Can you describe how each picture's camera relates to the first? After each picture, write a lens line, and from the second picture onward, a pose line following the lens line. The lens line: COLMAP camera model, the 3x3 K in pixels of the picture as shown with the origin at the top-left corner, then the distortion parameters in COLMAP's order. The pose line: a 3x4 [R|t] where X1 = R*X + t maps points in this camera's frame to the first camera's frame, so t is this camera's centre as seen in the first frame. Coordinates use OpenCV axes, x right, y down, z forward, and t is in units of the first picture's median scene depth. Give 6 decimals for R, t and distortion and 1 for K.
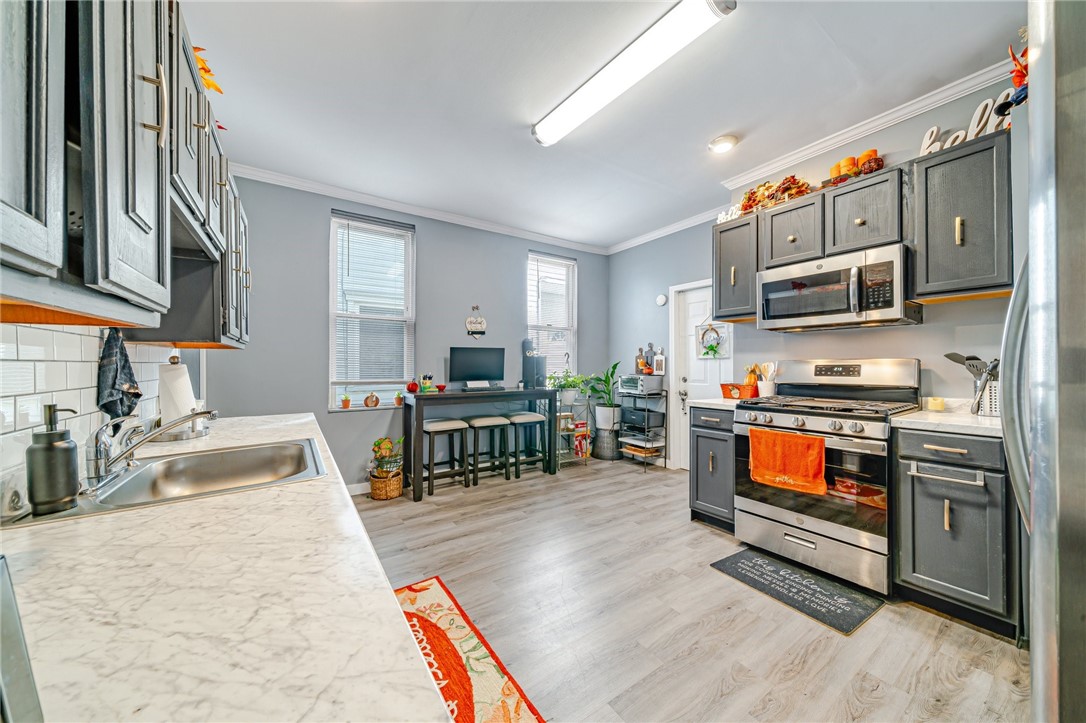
lens RADIAL K [[376.6, 0, 540.7], [0, 376.6, 363.6], [0, 0, 1]] dist [-0.000094, -0.000076]
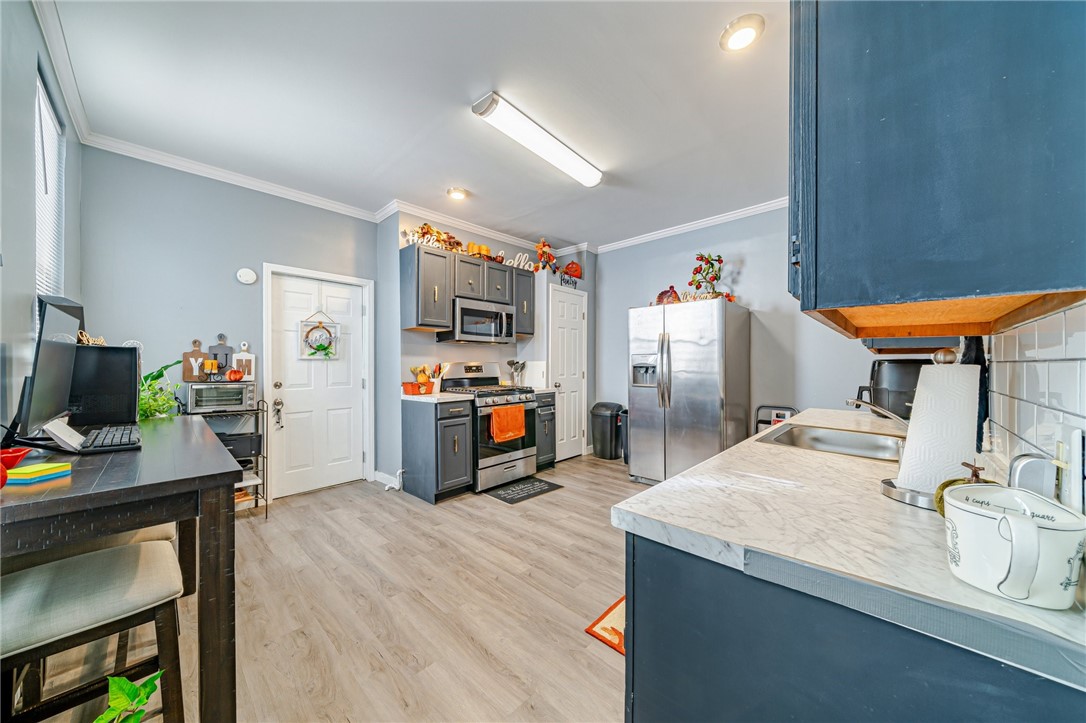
lens RADIAL K [[376.6, 0, 540.7], [0, 376.6, 363.6], [0, 0, 1]] dist [-0.000094, -0.000076]
pose [[-0.223679, 0.004879, 0.974651, -0.849870], [-0.000359, 0.999987, -0.005088, 0.001988], [-0.974663, -0.001489, -0.223675, 1.045055]]
